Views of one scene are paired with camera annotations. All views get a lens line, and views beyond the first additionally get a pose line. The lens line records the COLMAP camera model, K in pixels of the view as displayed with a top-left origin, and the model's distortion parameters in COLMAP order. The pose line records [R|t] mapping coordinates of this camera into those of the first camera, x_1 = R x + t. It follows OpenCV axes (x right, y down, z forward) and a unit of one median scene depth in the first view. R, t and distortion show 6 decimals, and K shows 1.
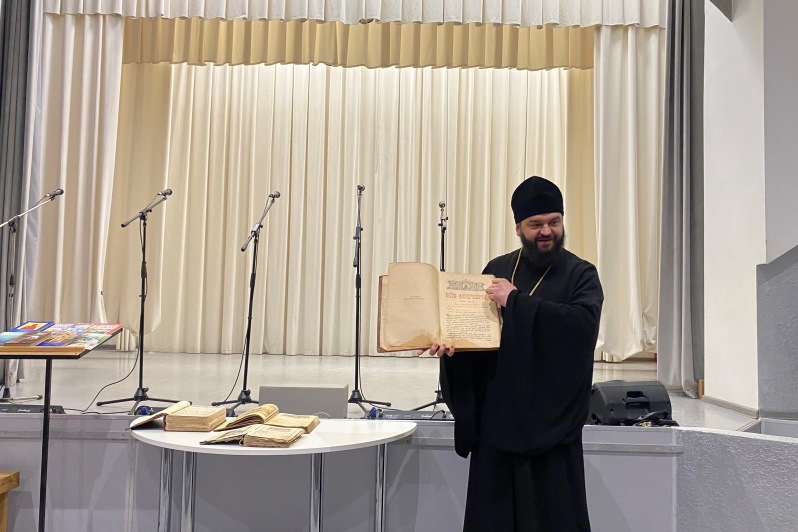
lens RADIAL K [[622.4, 0, 398.1], [0, 622.4, 305.4], [0, 0, 1]] dist [-0.004596, -0.004787]
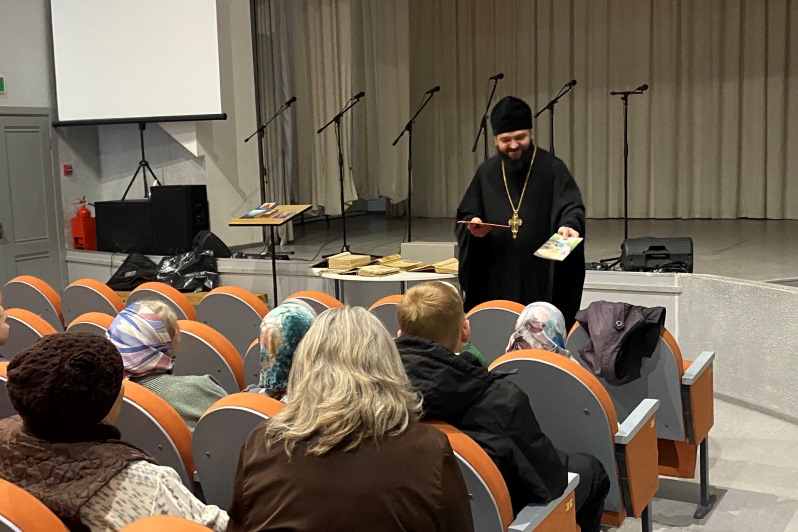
lens RADIAL K [[938.9, 0, 399.0], [0, 938.9, 266.0], [0, 0, 1]] dist [0.324100, -1.330808]
pose [[0.880615, 0.007893, -0.473766, 0.860240], [0.060269, 0.989874, 0.128516, -0.105347], [0.469984, -0.141727, 0.871223, -0.973185]]
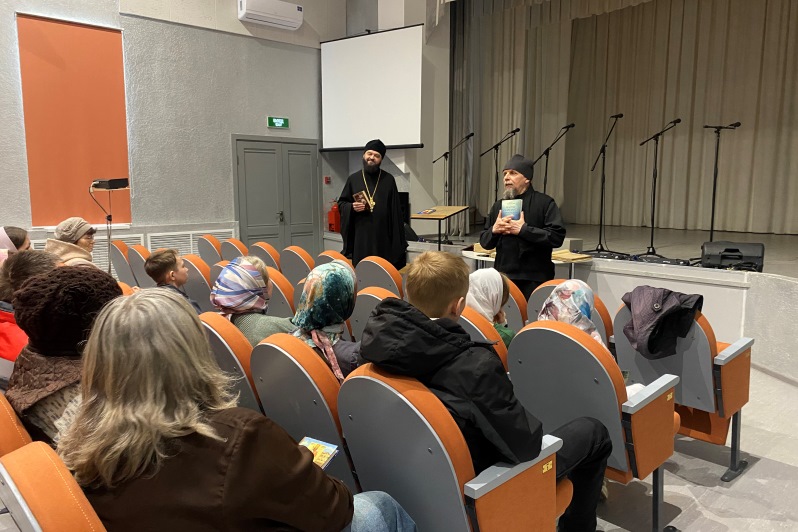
lens RADIAL K [[604.5, 0, 400.2], [0, 604.5, 276.7], [0, 0, 1]] dist [0.009224, -0.002413]
pose [[0.713436, 0.084645, -0.695589, 0.875967], [0.030690, 0.987950, 0.151700, -0.051801], [0.700048, -0.129576, 0.702242, -0.693623]]
